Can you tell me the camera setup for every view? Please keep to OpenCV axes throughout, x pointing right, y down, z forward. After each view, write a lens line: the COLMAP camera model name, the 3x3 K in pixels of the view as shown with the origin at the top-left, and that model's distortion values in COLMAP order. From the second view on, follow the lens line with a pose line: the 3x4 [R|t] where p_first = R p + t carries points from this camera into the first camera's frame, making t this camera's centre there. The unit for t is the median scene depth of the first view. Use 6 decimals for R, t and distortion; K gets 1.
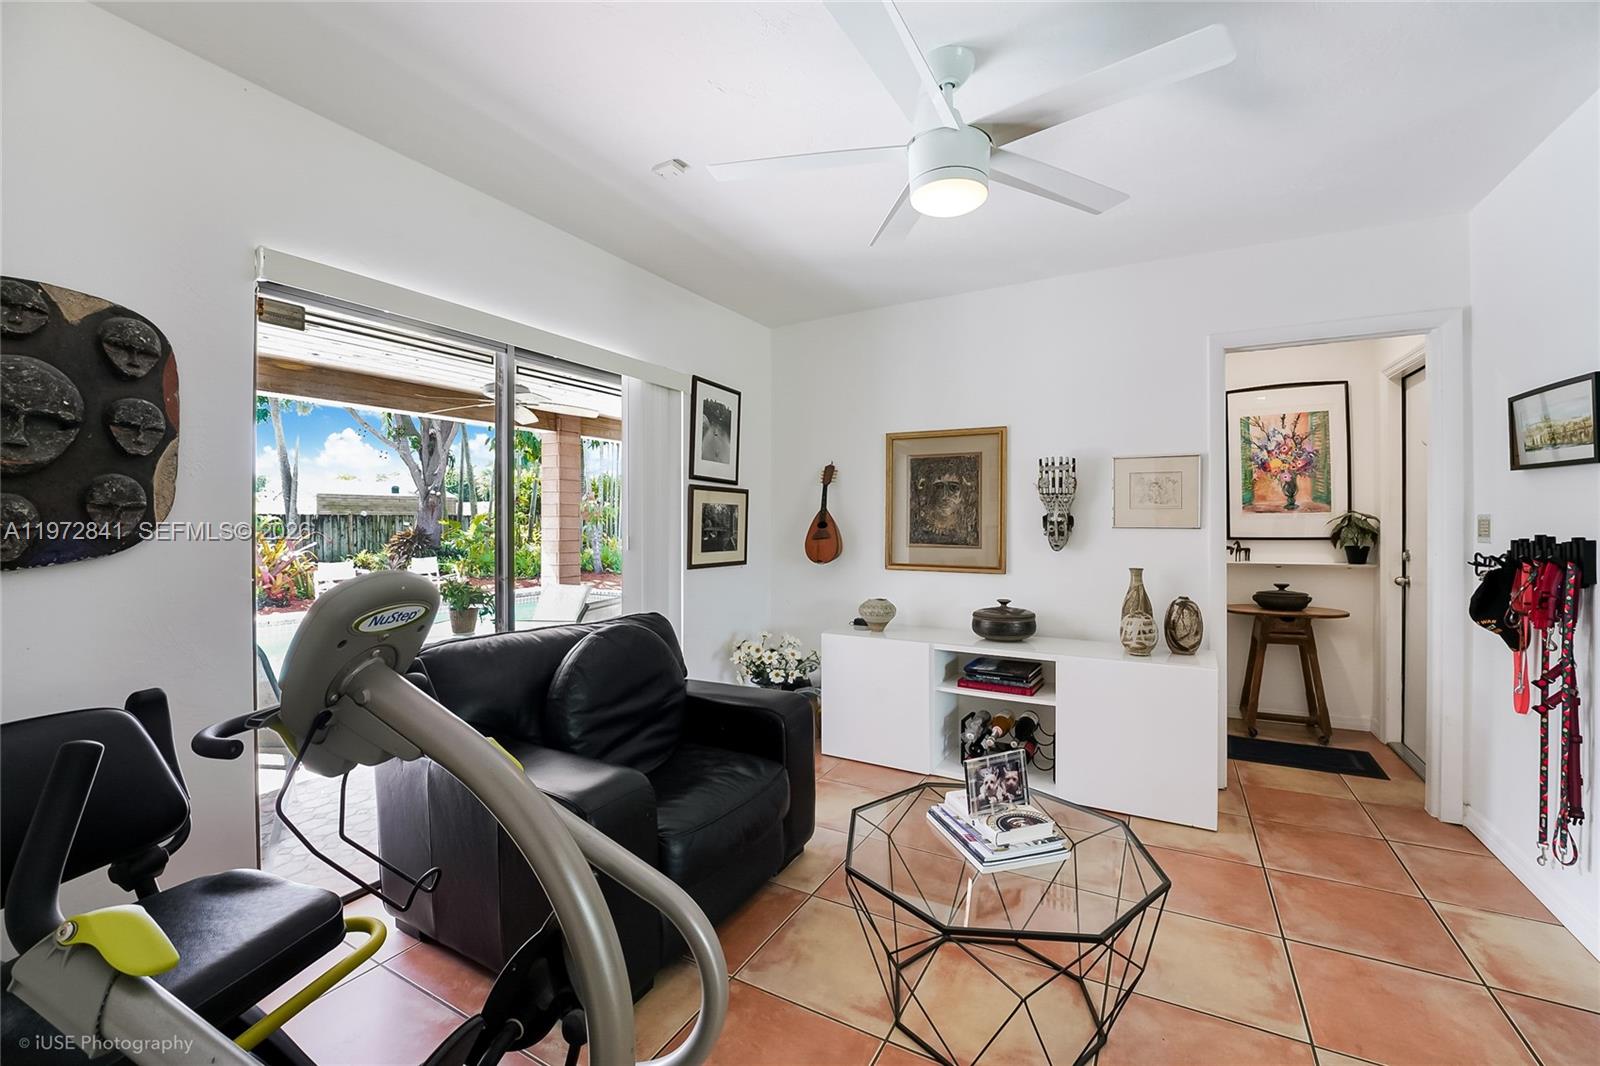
lens RADIAL K [[650.4, 0, 815.8], [0, 650.4, 525.9], [0, 0, 1]] dist [-0.026484, 0.000286]
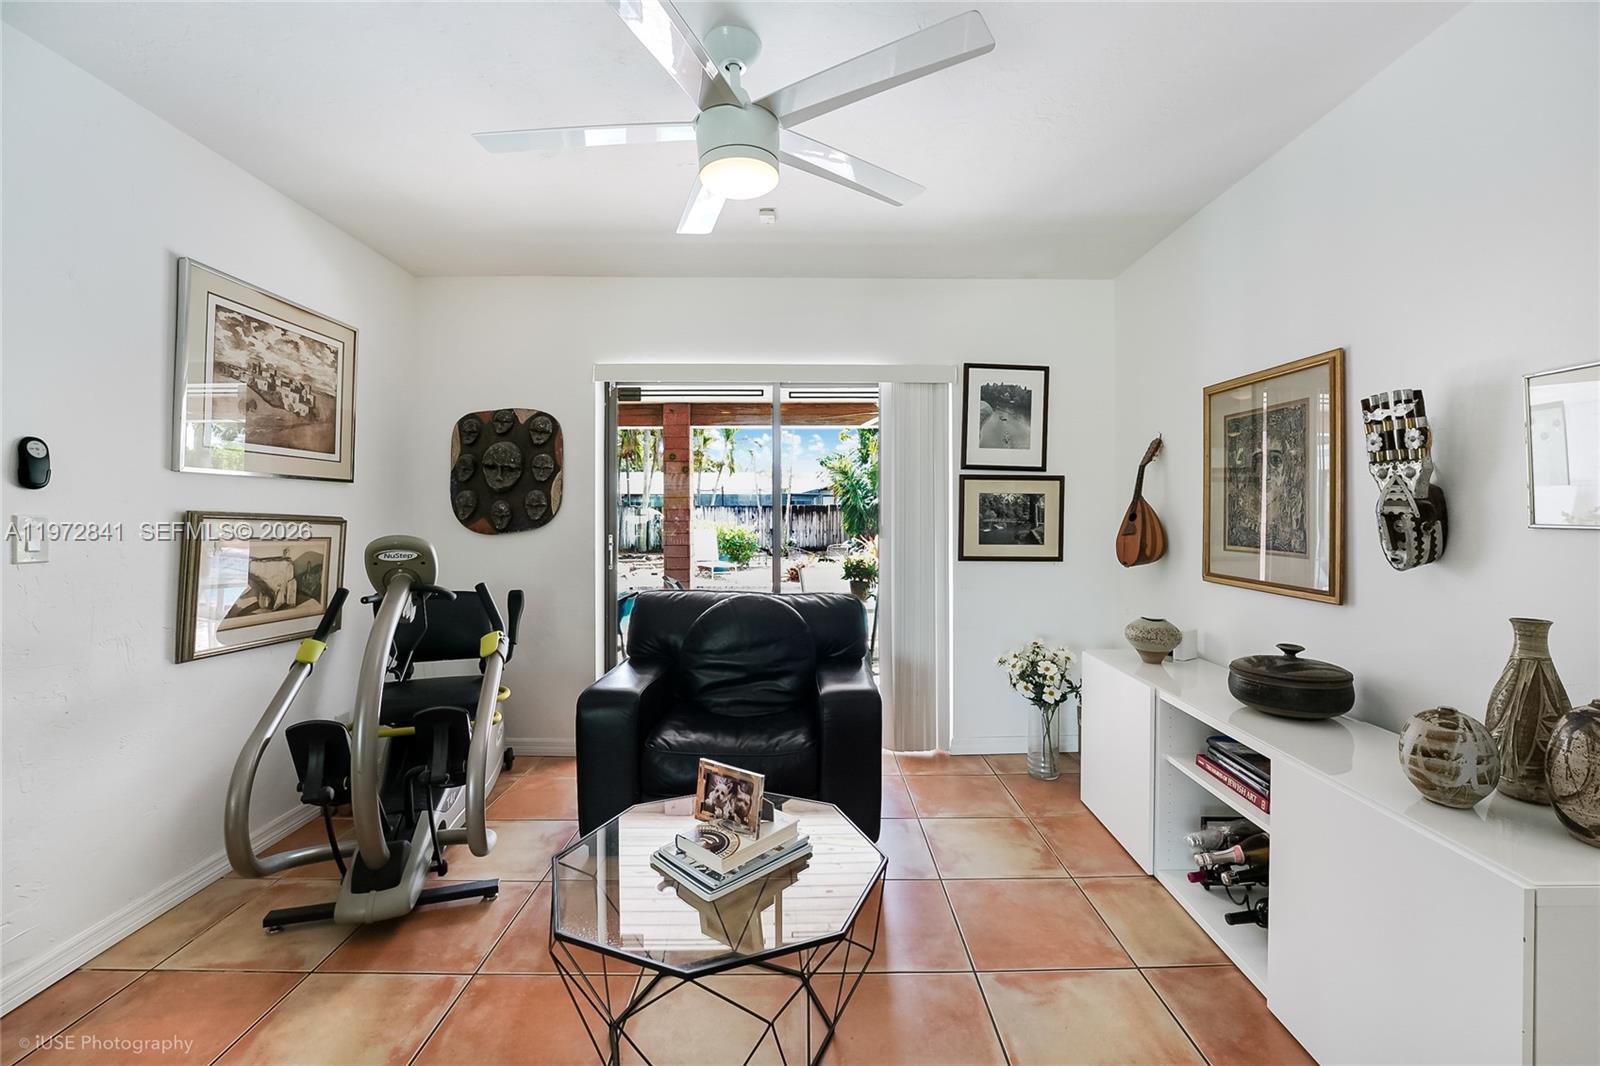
lens RADIAL K [[650.4, 0, 815.8], [0, 650.4, 525.9], [0, 0, 1]] dist [-0.026484, 0.000286]
pose [[0.495488, 0.020553, -0.868372, 0.540505], [-0.005705, 0.999775, 0.020409, -0.004836], [0.868596, -0.005158, 0.495494, 0.309554]]
